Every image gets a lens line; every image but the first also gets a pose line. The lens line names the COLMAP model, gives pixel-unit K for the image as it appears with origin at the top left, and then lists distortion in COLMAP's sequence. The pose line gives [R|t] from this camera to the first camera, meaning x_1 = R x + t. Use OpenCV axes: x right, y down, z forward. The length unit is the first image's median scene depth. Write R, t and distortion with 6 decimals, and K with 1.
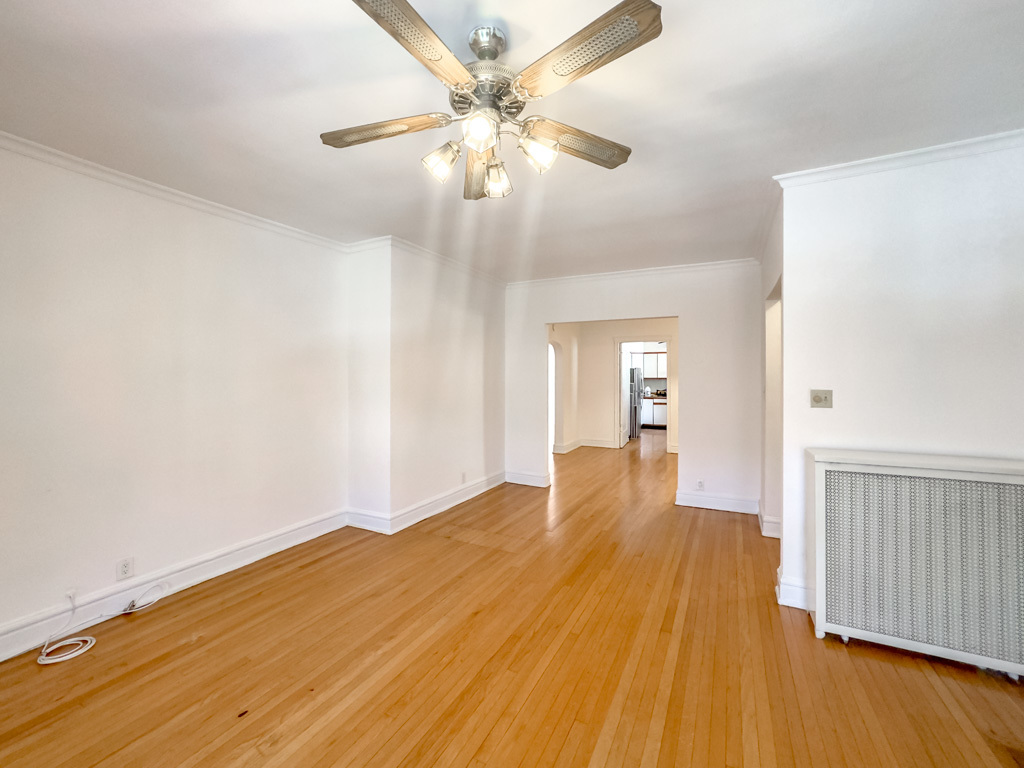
lens RADIAL K [[415.6, 0, 512.0], [0, 415.6, 384.0], [0, 0, 1]] dist [-0.002790, -0.000059]
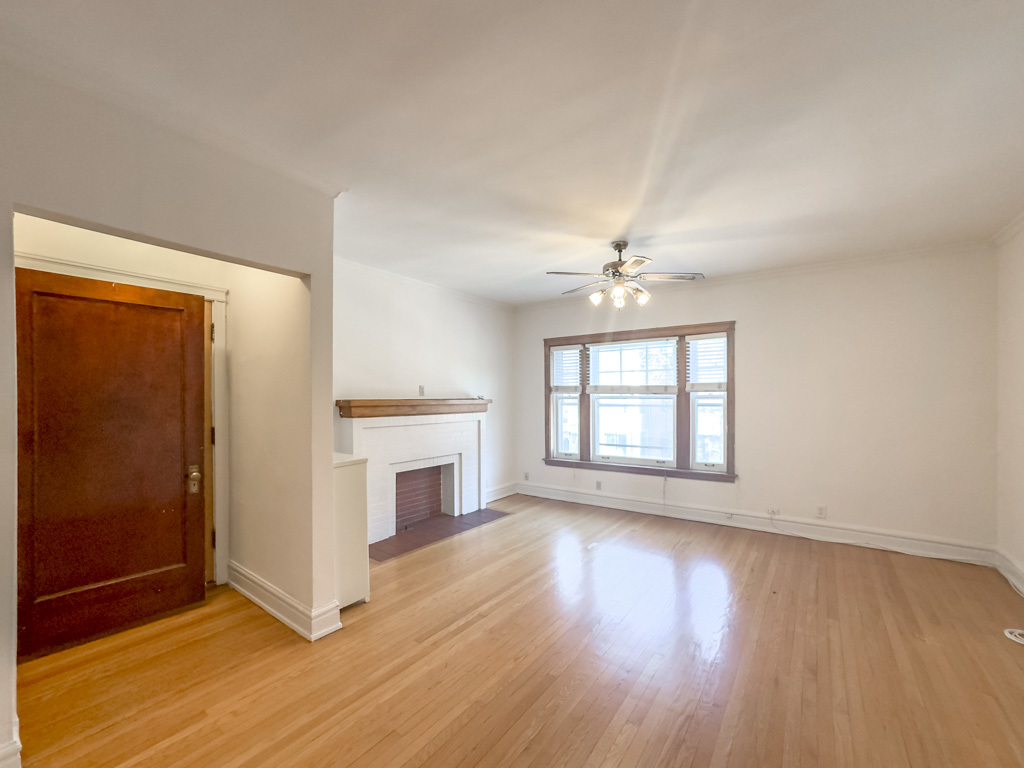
lens RADIAL K [[426.0, 0, 517.6], [0, 426.0, 394.6], [0, 0, 1]] dist [0.001644, 0.000555]
pose [[-0.989517, 0.005242, 0.144319, 0.053953], [0.007084, 0.999900, 0.012251, -0.014794], [-0.144241, 0.013145, -0.989455, 1.152646]]
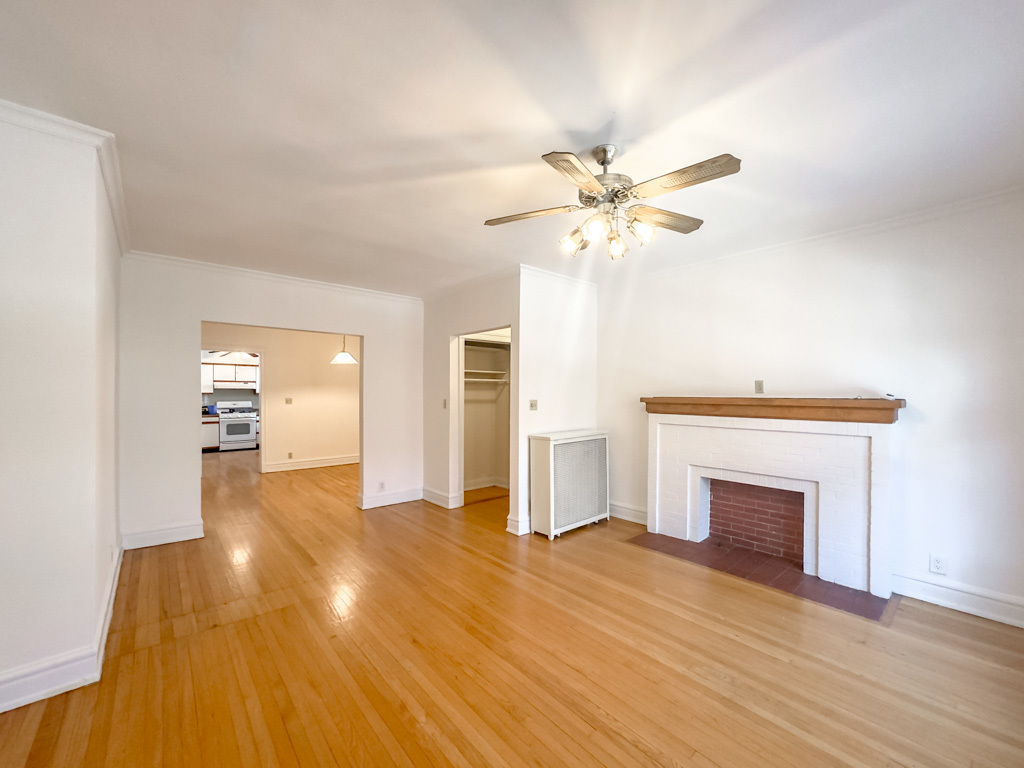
lens RADIAL K [[419.3, 0, 508.7], [0, 419.3, 387.0], [0, 0, 1]] dist [-0.030829, 0.015269]
pose [[0.373042, 0.018845, 0.927623, -0.513606], [0.010812, 0.999638, -0.024656, 0.002083], [-0.927751, 0.019227, 0.372703, 0.257088]]
